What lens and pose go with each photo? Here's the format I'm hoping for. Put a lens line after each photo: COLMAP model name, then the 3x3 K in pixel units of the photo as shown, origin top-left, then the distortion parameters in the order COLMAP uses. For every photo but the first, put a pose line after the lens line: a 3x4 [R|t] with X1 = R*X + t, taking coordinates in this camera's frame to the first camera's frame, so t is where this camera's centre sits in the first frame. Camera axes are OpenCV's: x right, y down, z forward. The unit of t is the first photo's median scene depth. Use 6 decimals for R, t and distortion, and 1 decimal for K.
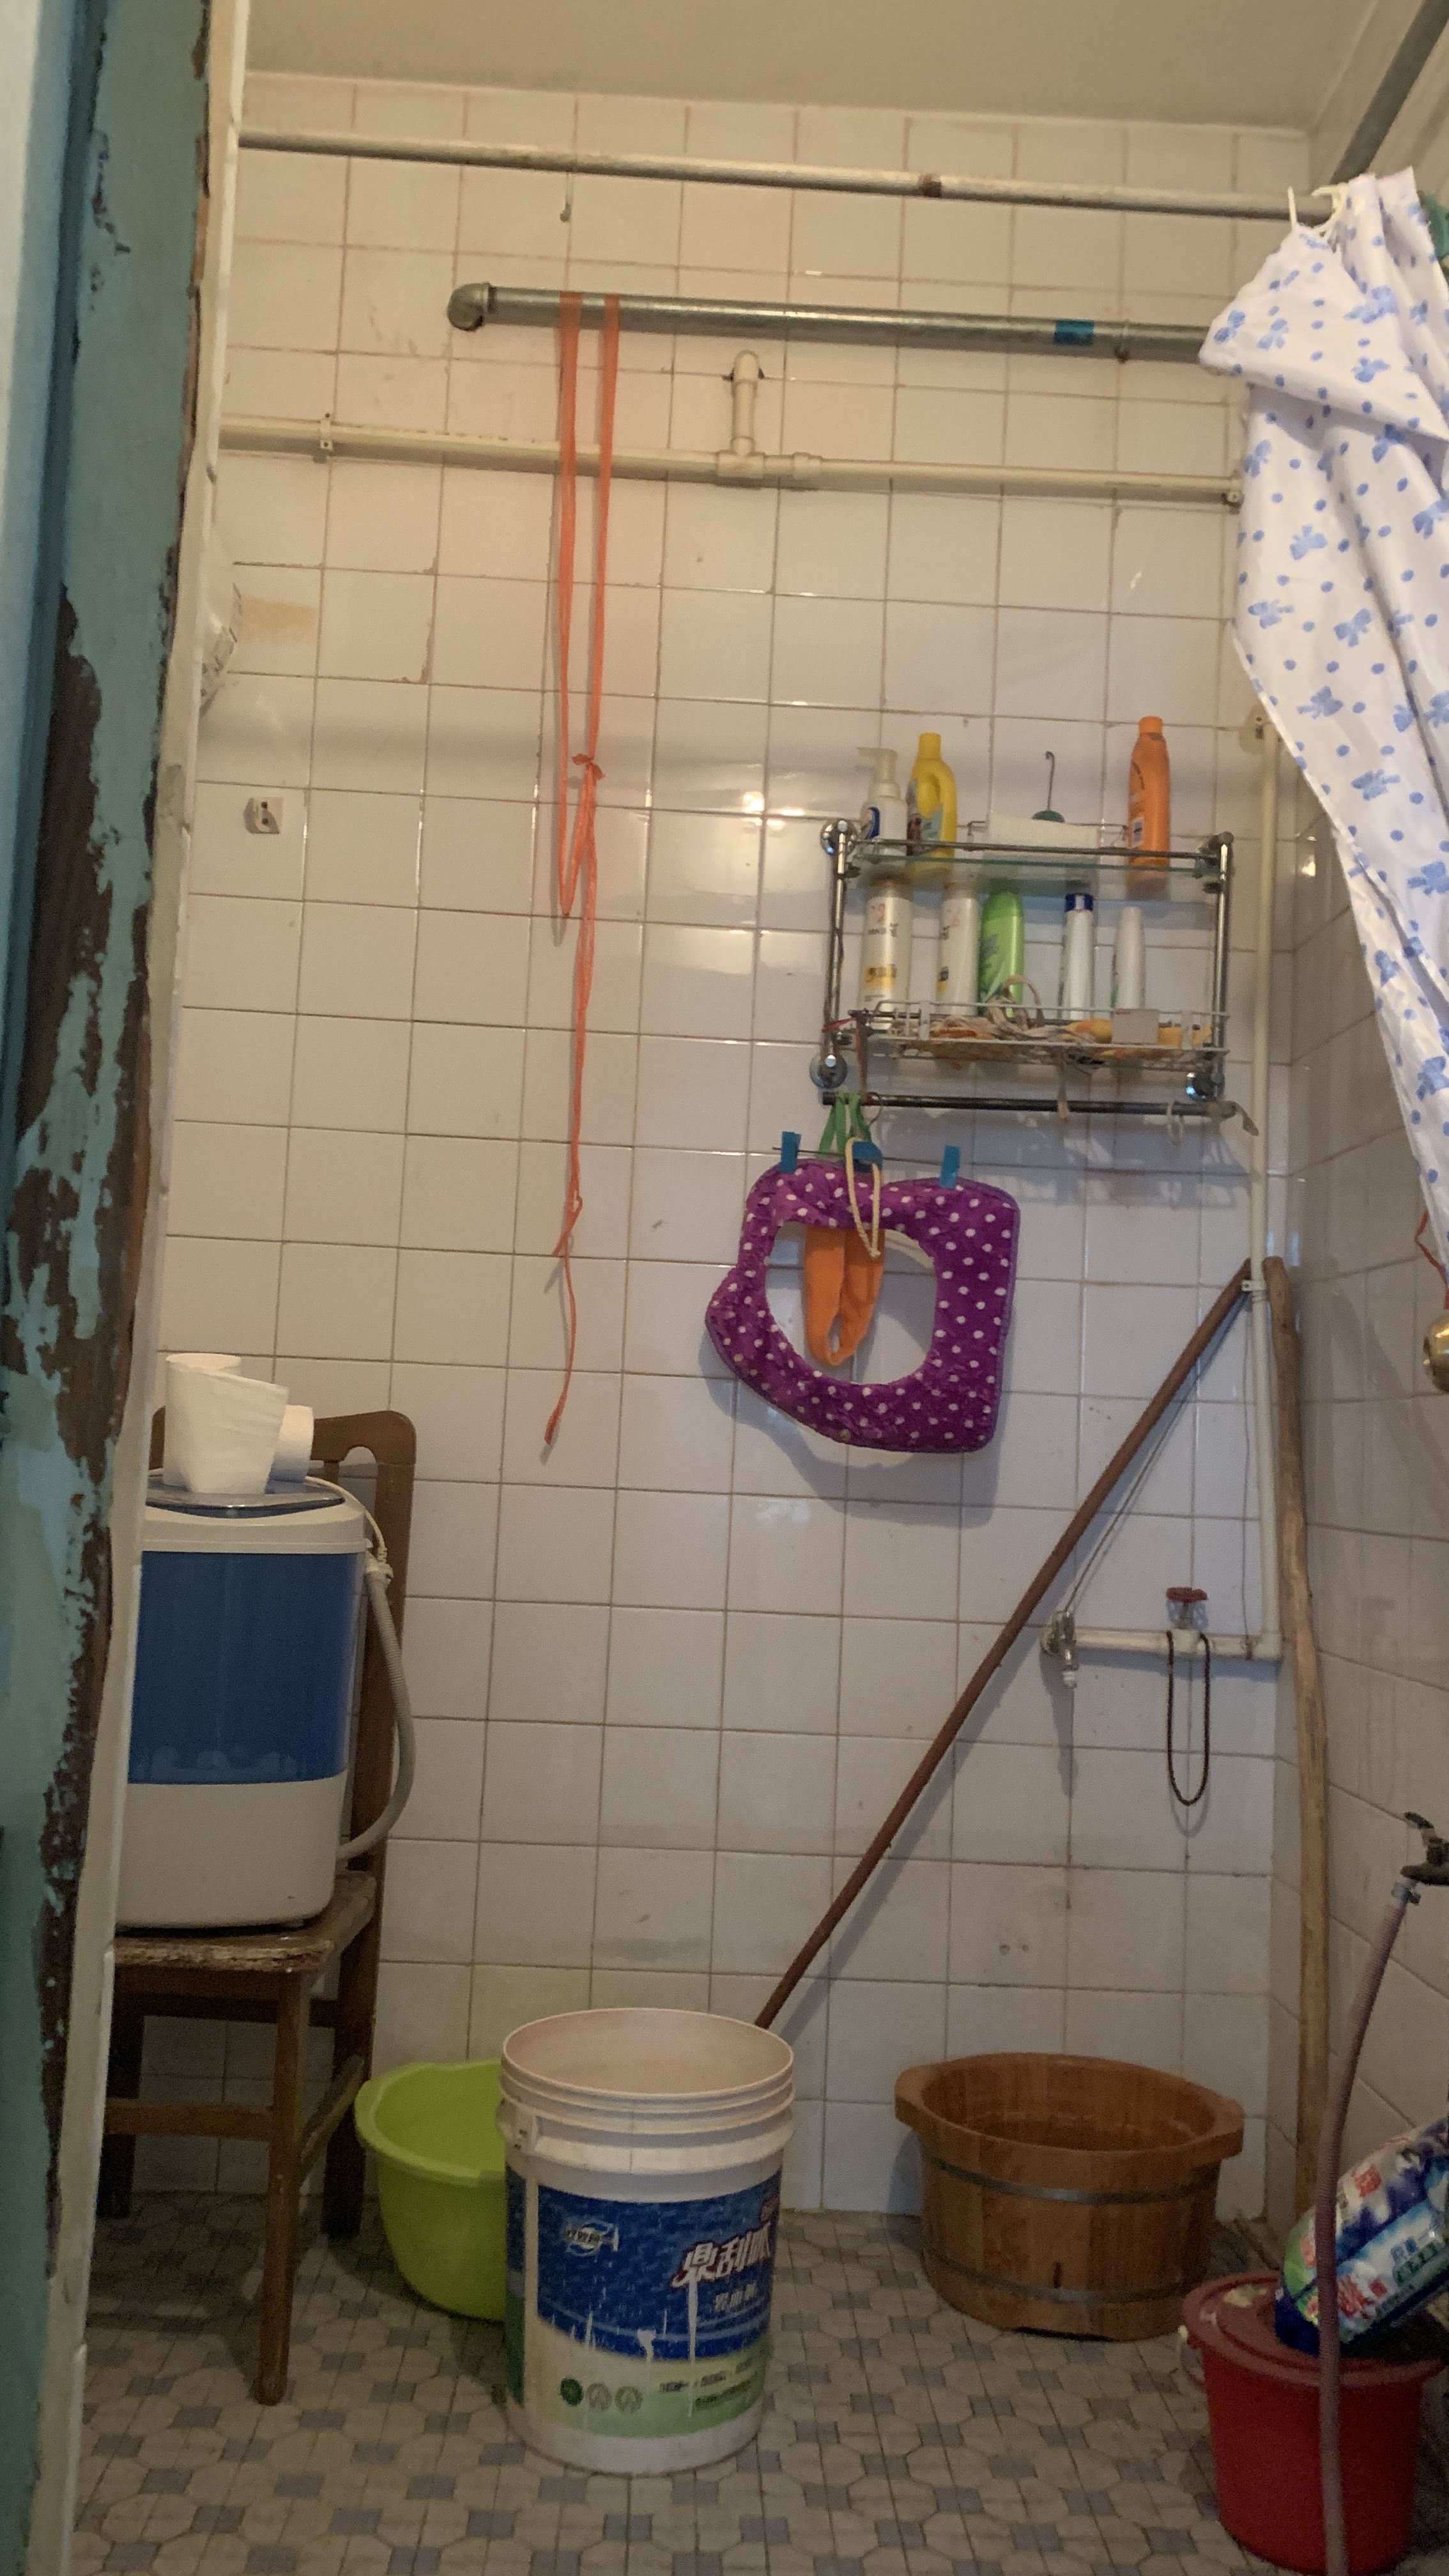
lens RADIAL K [[1941.4, 0, 743.0], [0, 1941.4, 1284.7], [0, 0, 1]] dist [0.048244, -0.066450]
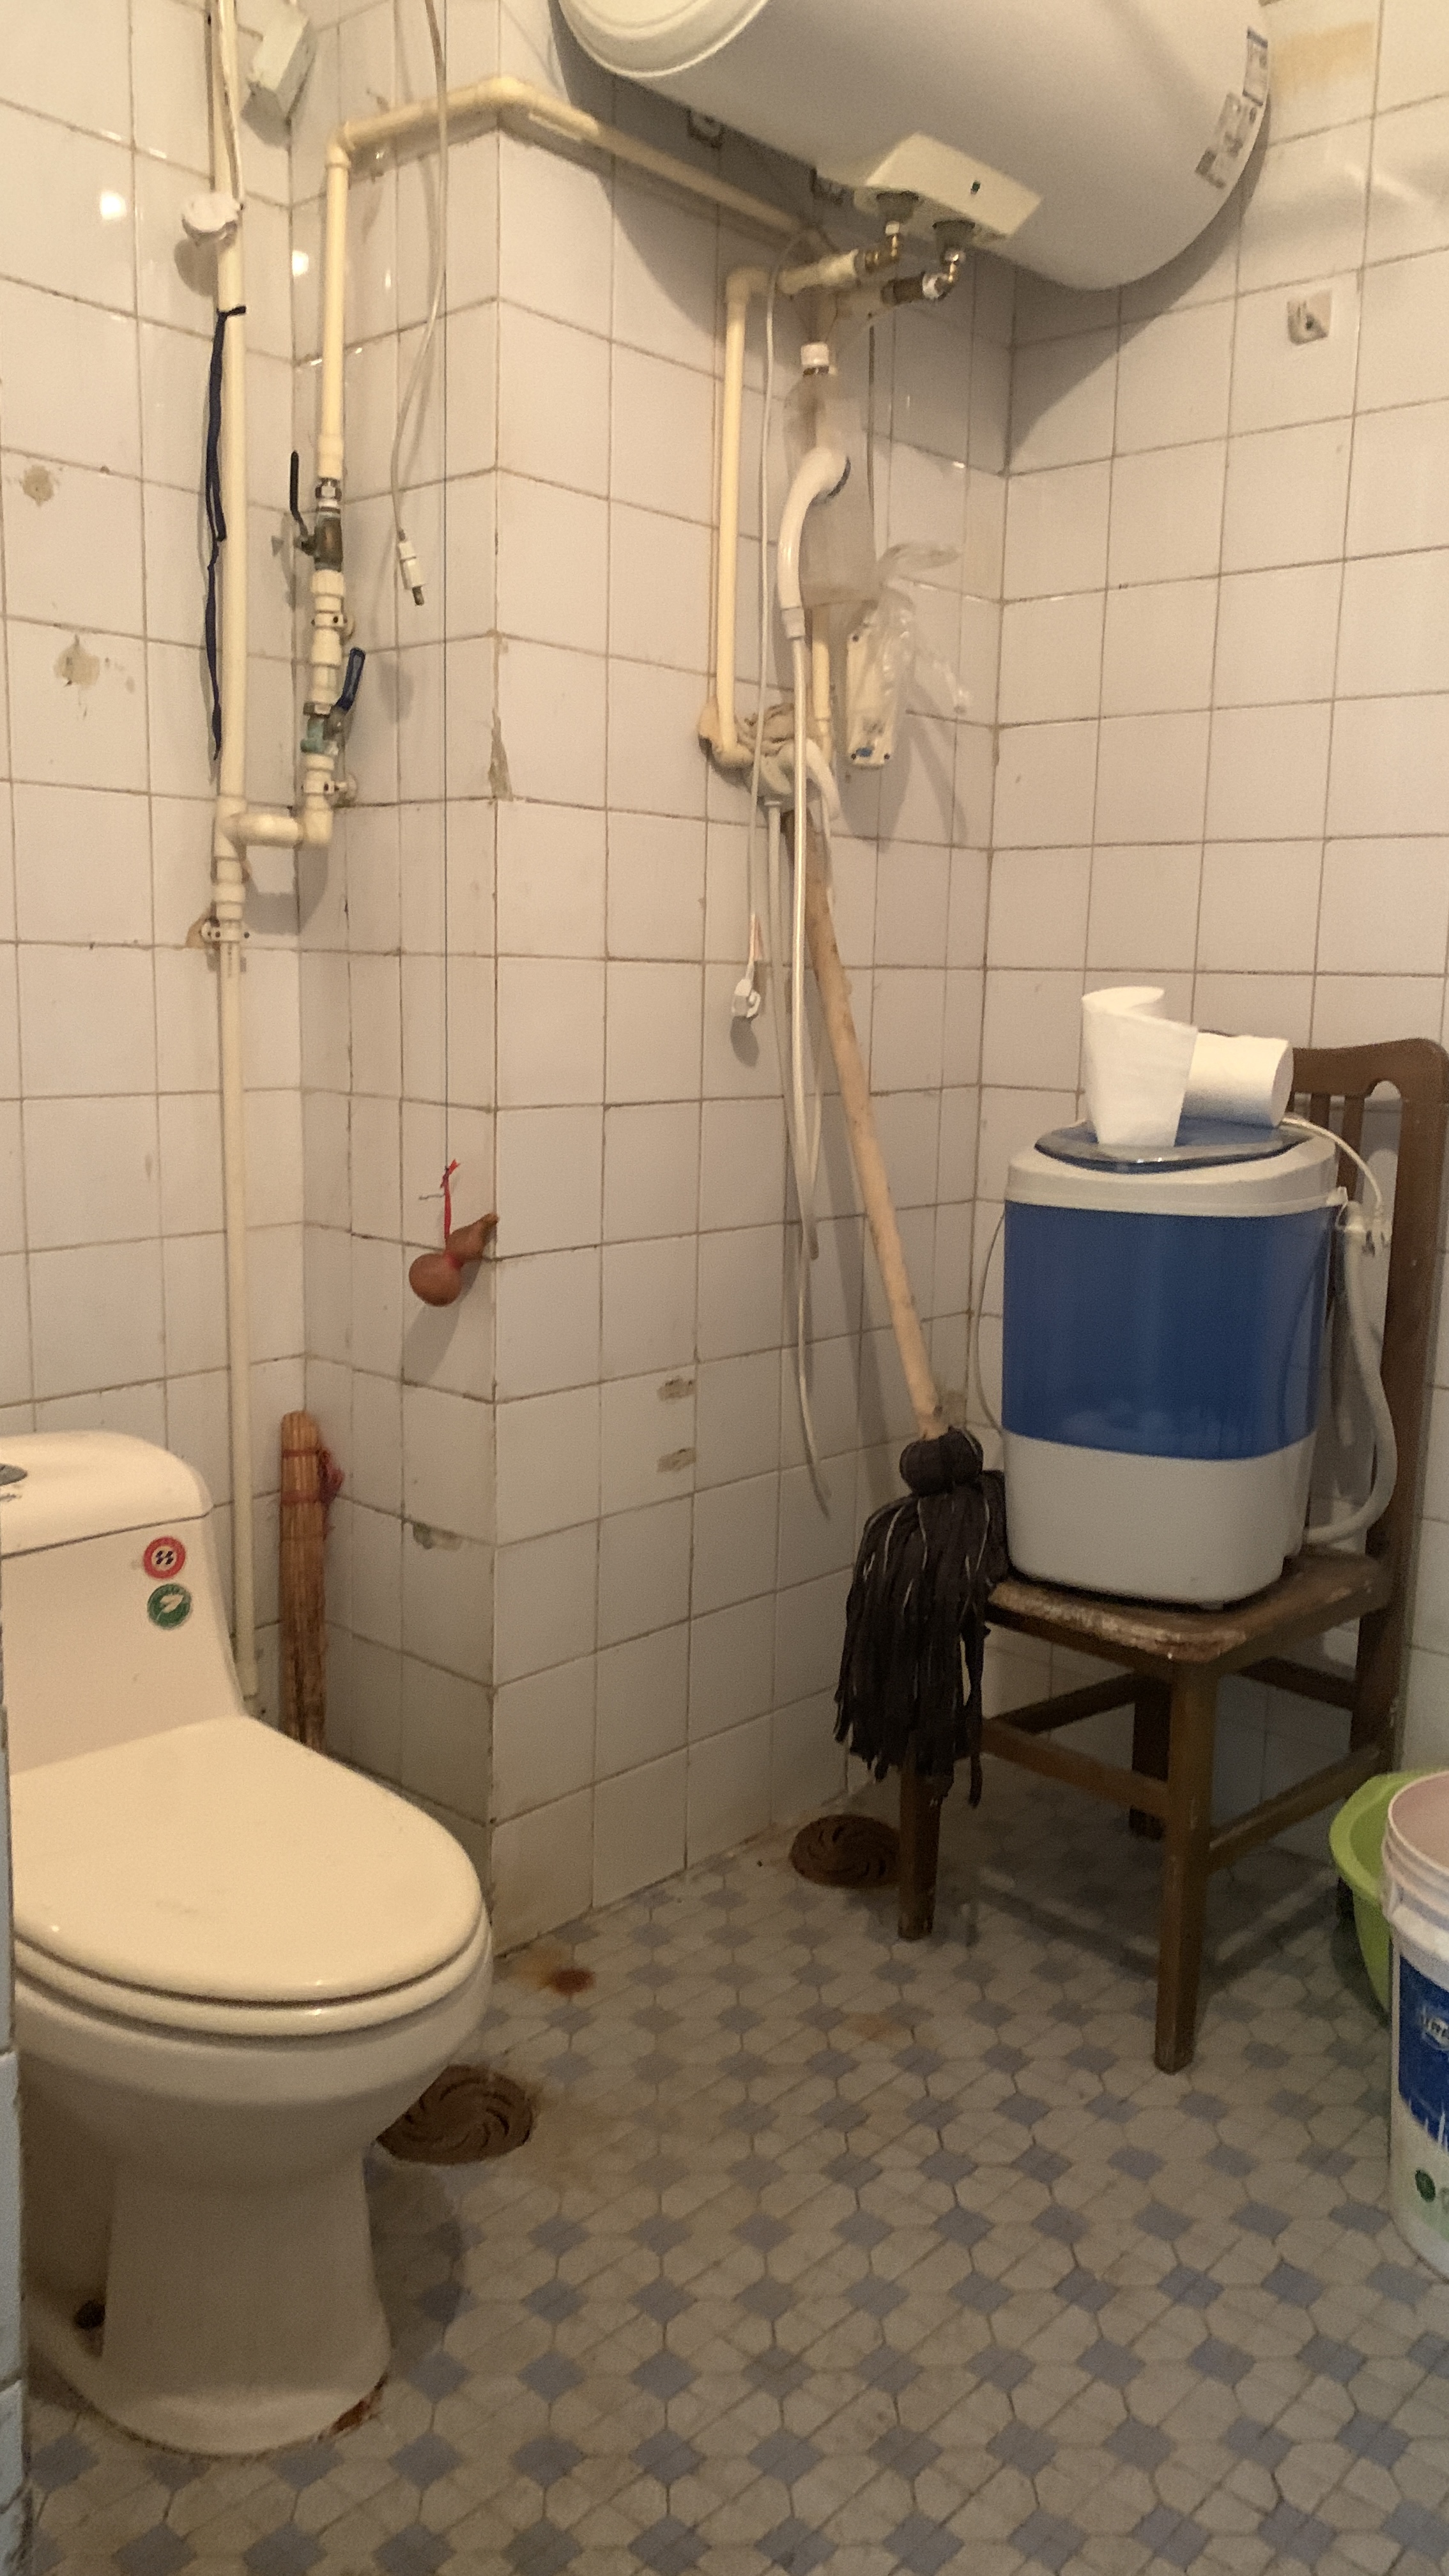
lens RADIAL K [[1941.4, 0, 725.8], [0, 1941.4, 1273.0], [0, 0, 1]] dist [0.048244, -0.066450]
pose [[0.718399, 0.070943, -0.692004, 0.246934], [0.073231, 0.981546, 0.176651, -0.009446], [0.691766, -0.177582, 0.699946, 0.231601]]
